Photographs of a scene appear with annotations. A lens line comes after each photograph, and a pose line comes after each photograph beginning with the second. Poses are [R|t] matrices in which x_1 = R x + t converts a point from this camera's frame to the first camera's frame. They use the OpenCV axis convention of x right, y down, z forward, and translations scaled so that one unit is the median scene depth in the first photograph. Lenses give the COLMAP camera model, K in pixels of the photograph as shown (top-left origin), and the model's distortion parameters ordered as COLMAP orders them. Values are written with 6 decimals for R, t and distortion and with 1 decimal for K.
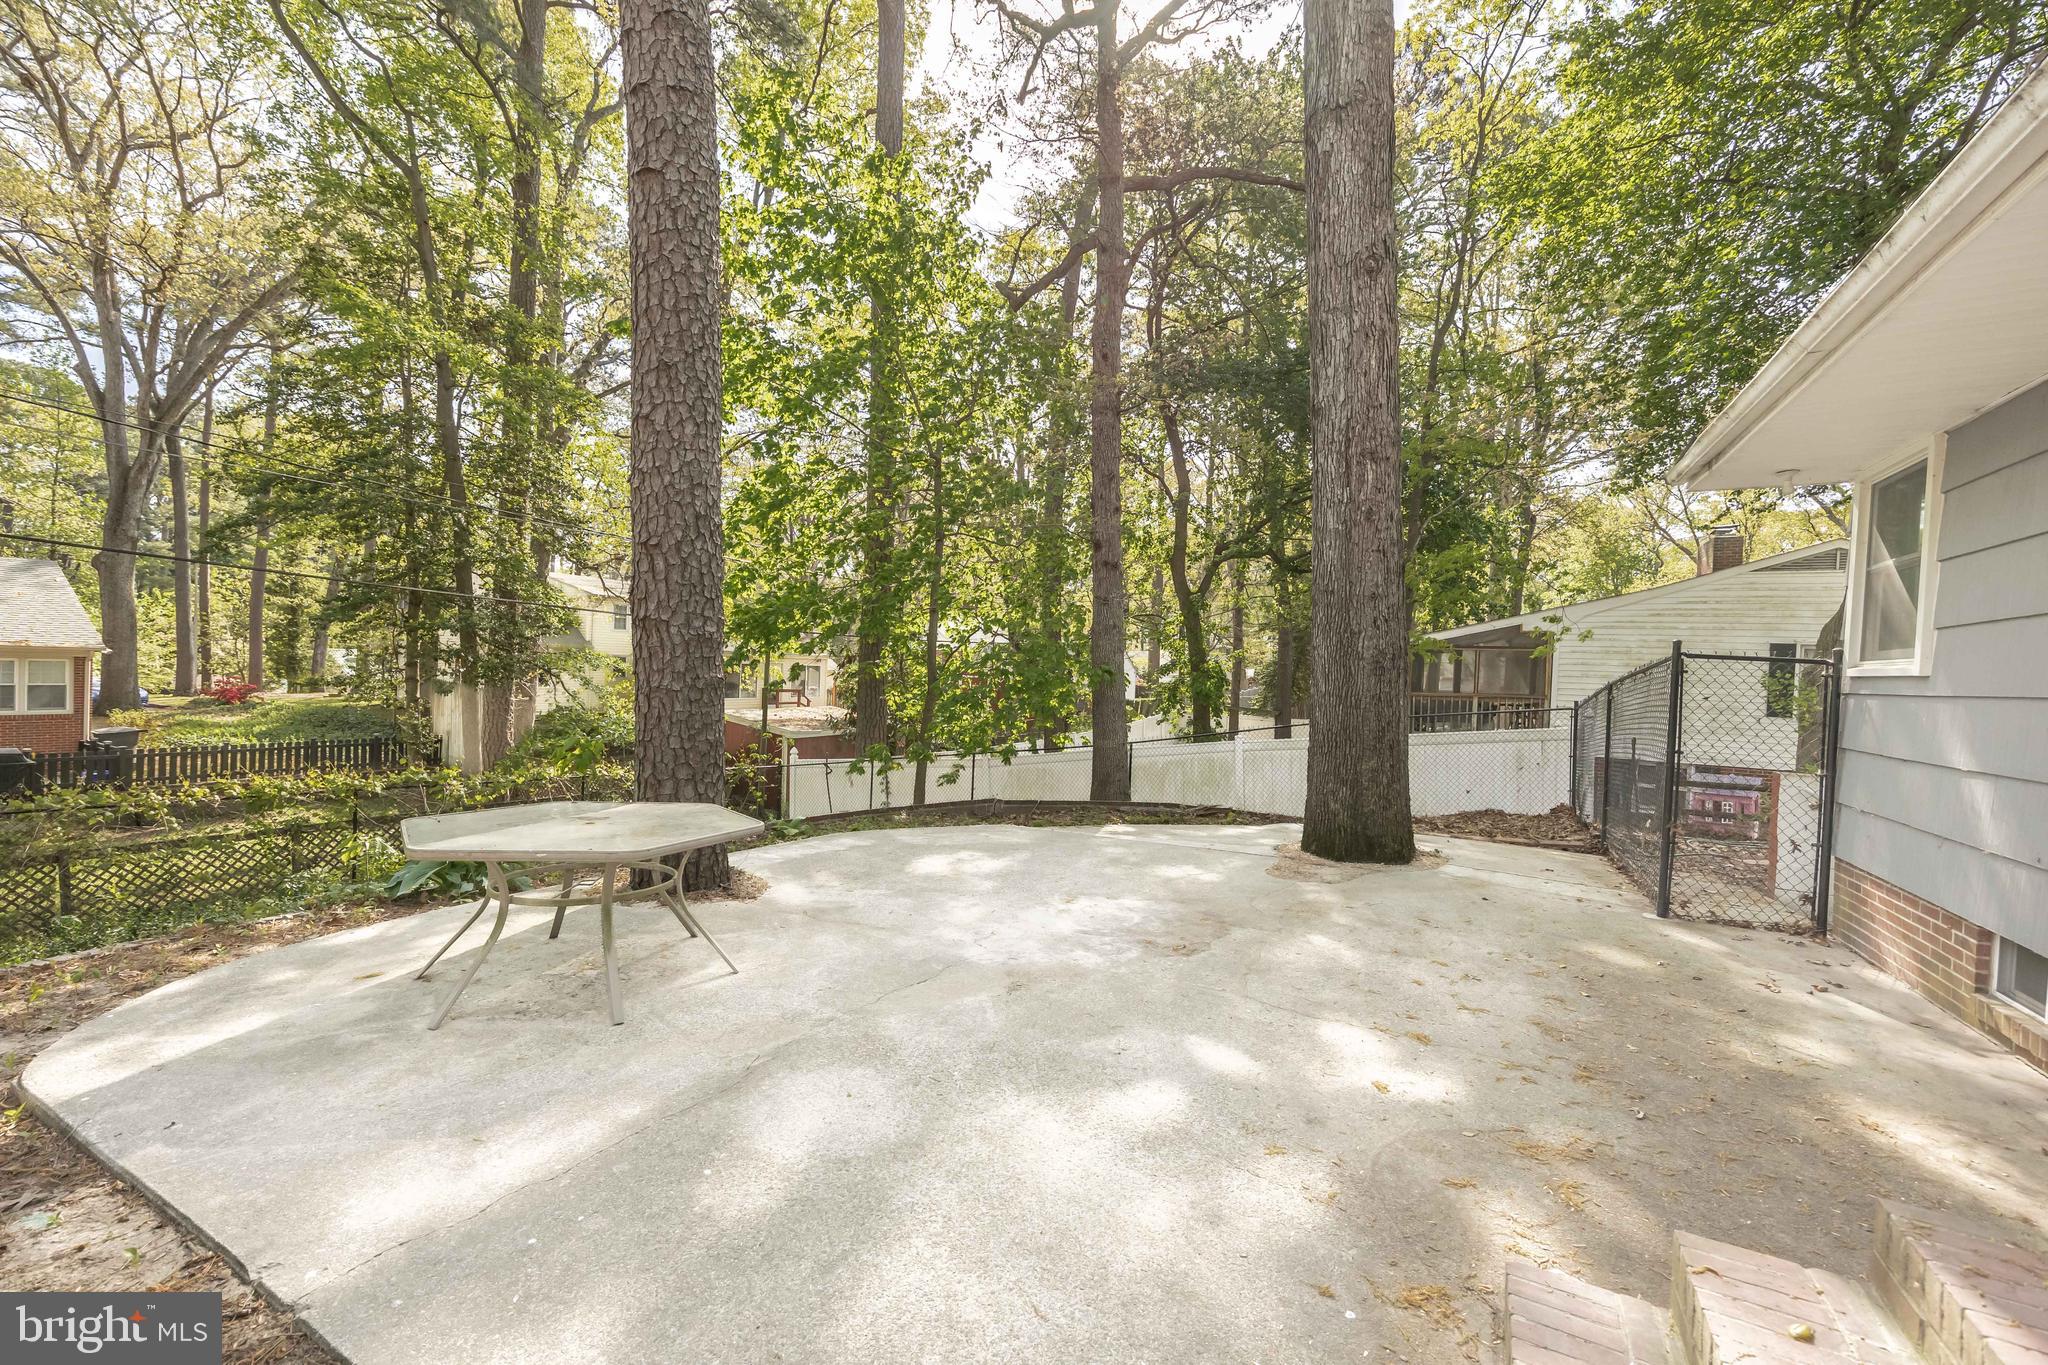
lens RADIAL K [[783.4, 0, 1032.8], [0, 783.4, 695.5], [0, 0, 1]] dist [0.001627, -0.001235]
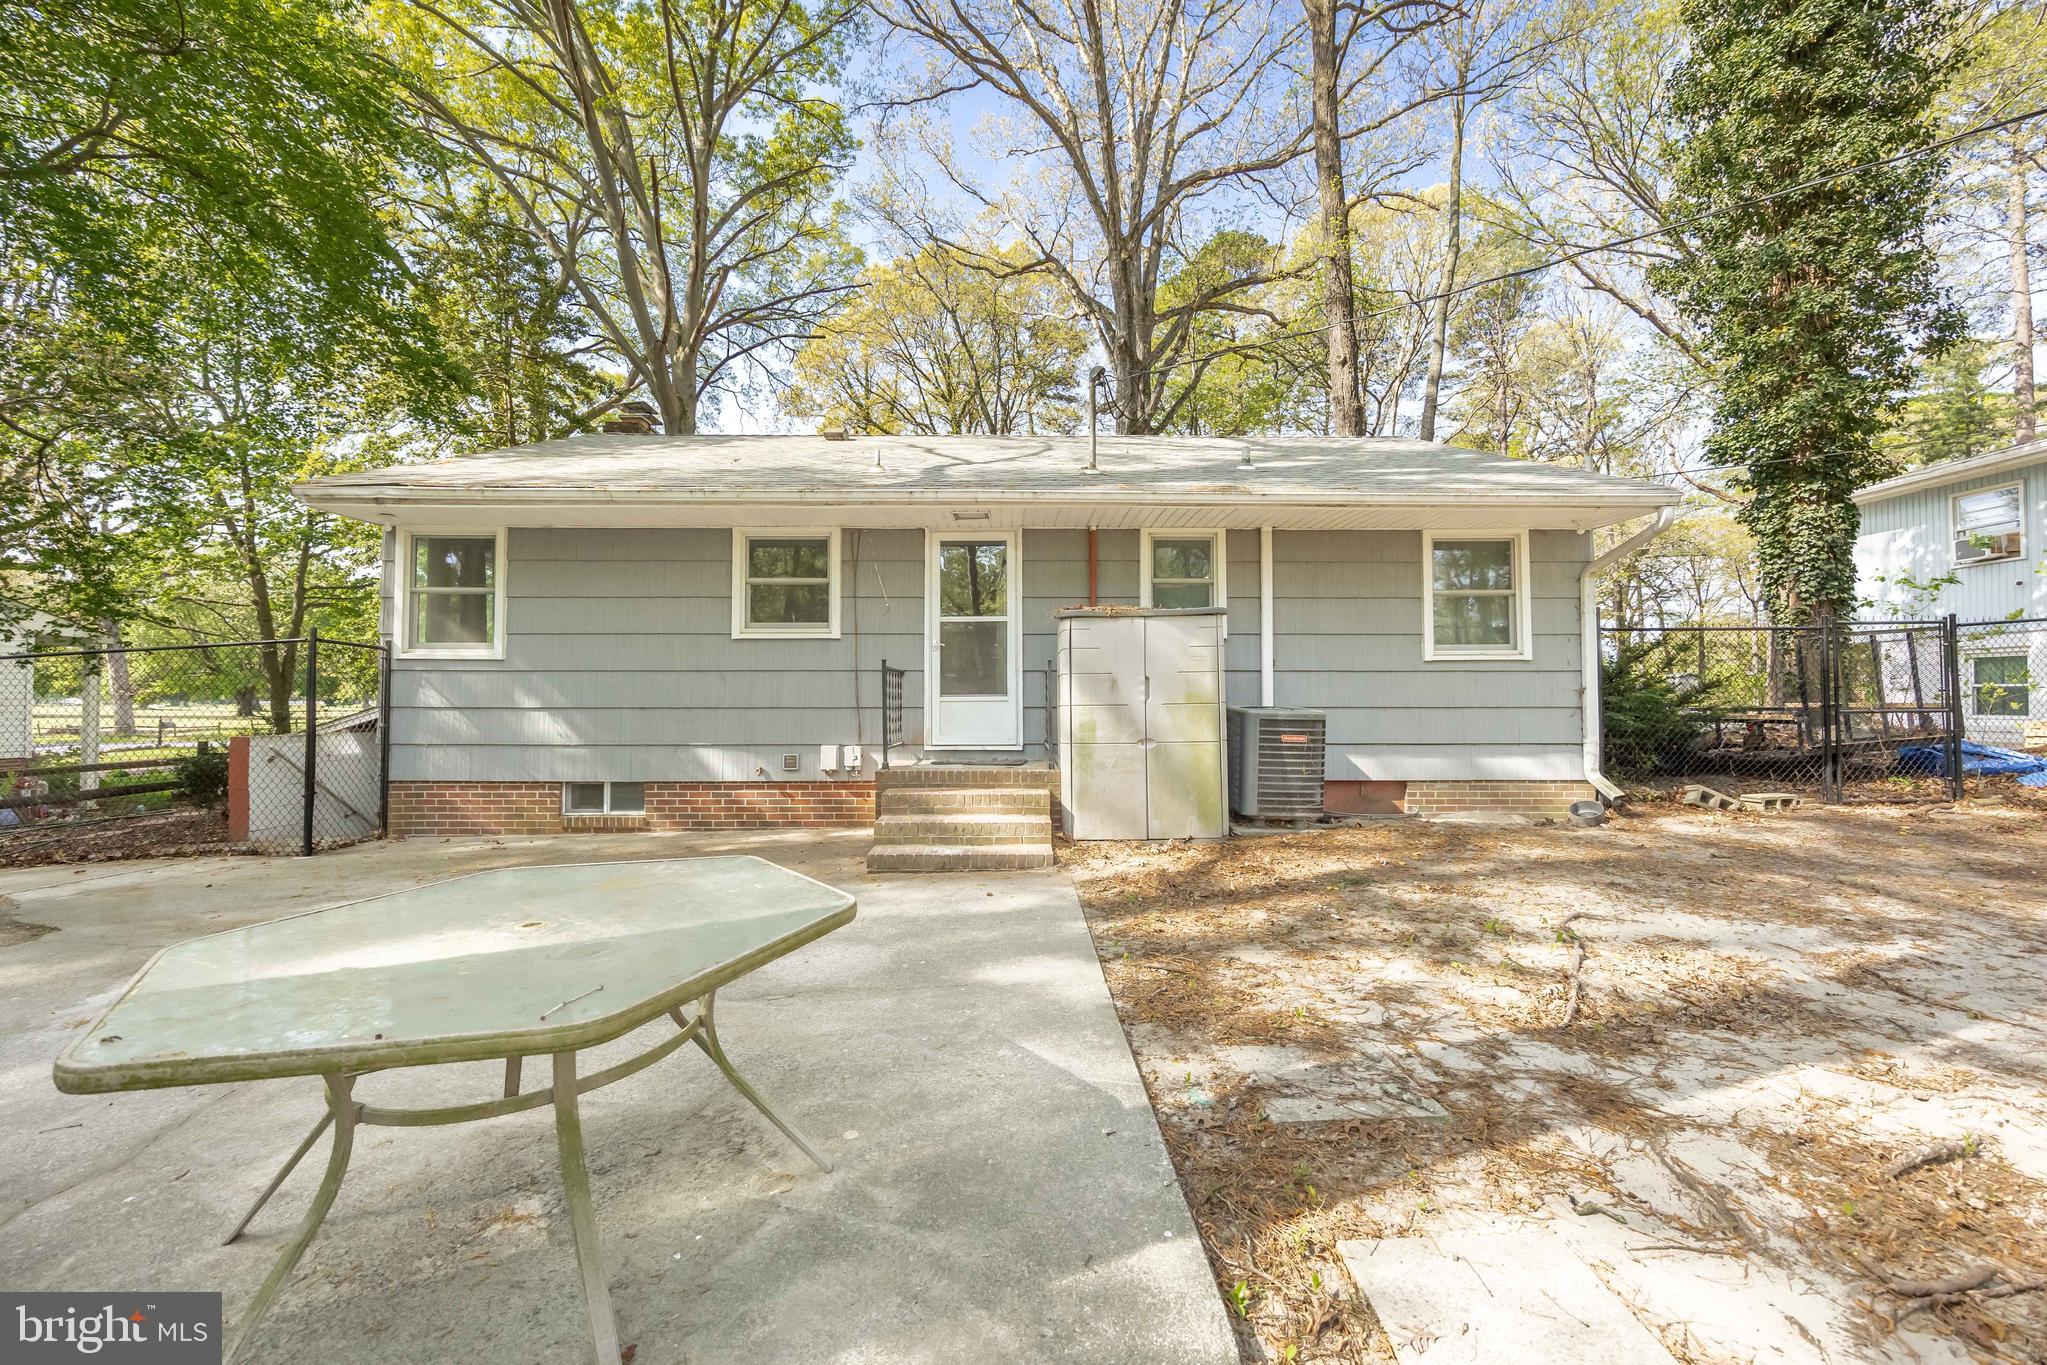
lens RADIAL K [[783.0, 0, 1017.6], [0, 783.0, 682.2], [0, 0, 1]] dist [0.001627, -0.001235]
pose [[-0.489941, -0.023521, 0.871438, -0.820123], [0.007257, 0.999491, 0.031057, -0.015959], [-0.871725, 0.021540, -0.489521, 0.676795]]
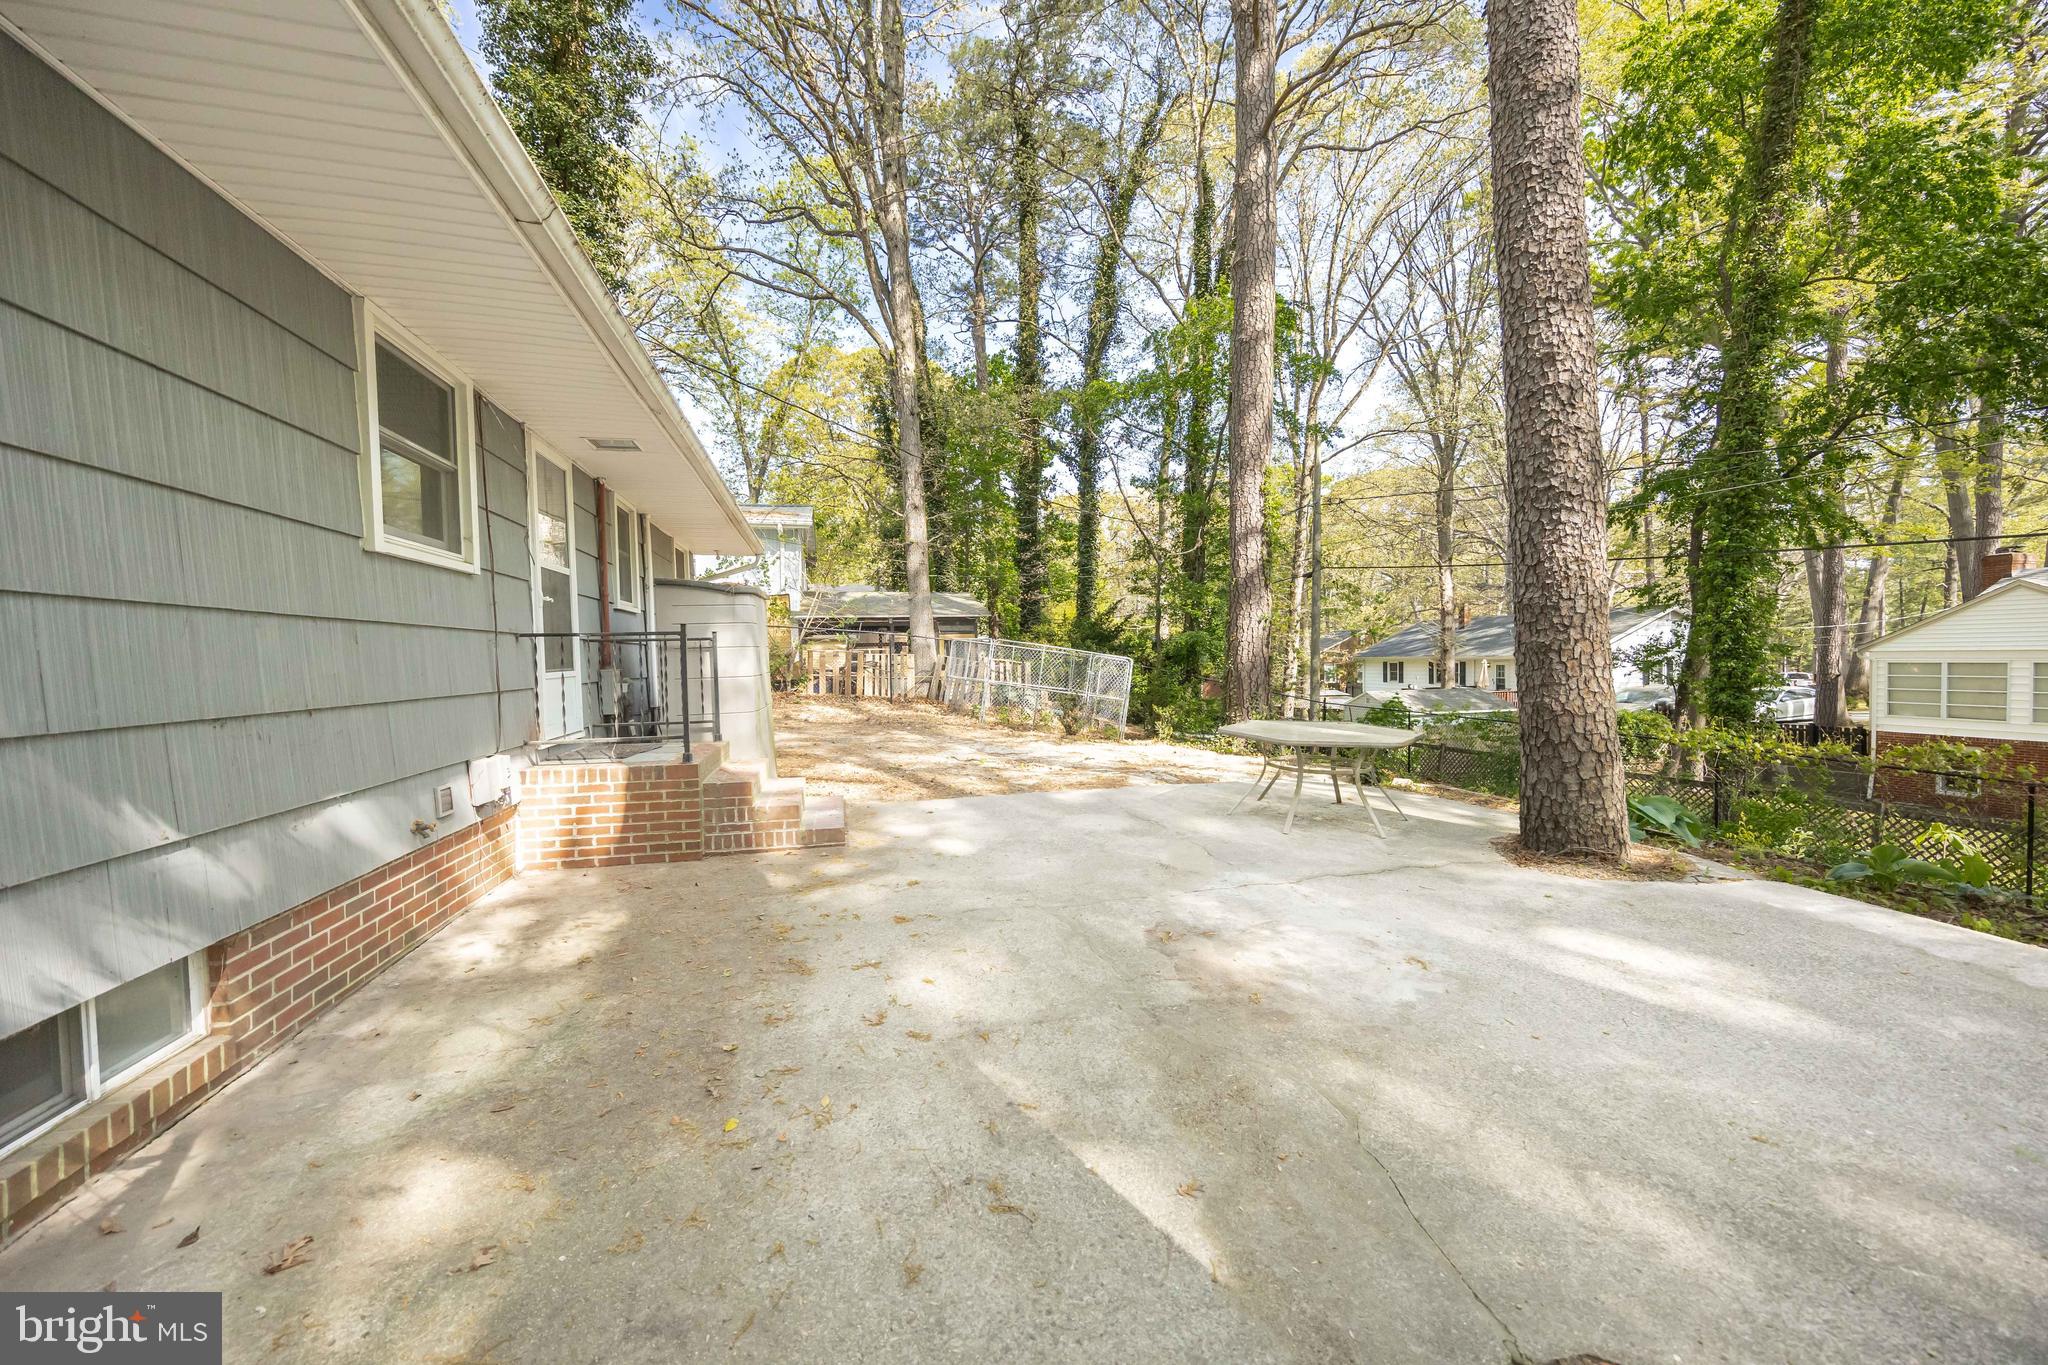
lens RADIAL K [[783.4, 0, 1017.9], [0, 783.4, 685.3], [0, 0, 1]] dist [0.001627, -0.001235]
pose [[-0.736521, 0.000459, -0.676415, 0.755985], [-0.028253, 0.999106, 0.031442, 0.021295], [0.675825, 0.042268, -0.735849, 1.278484]]
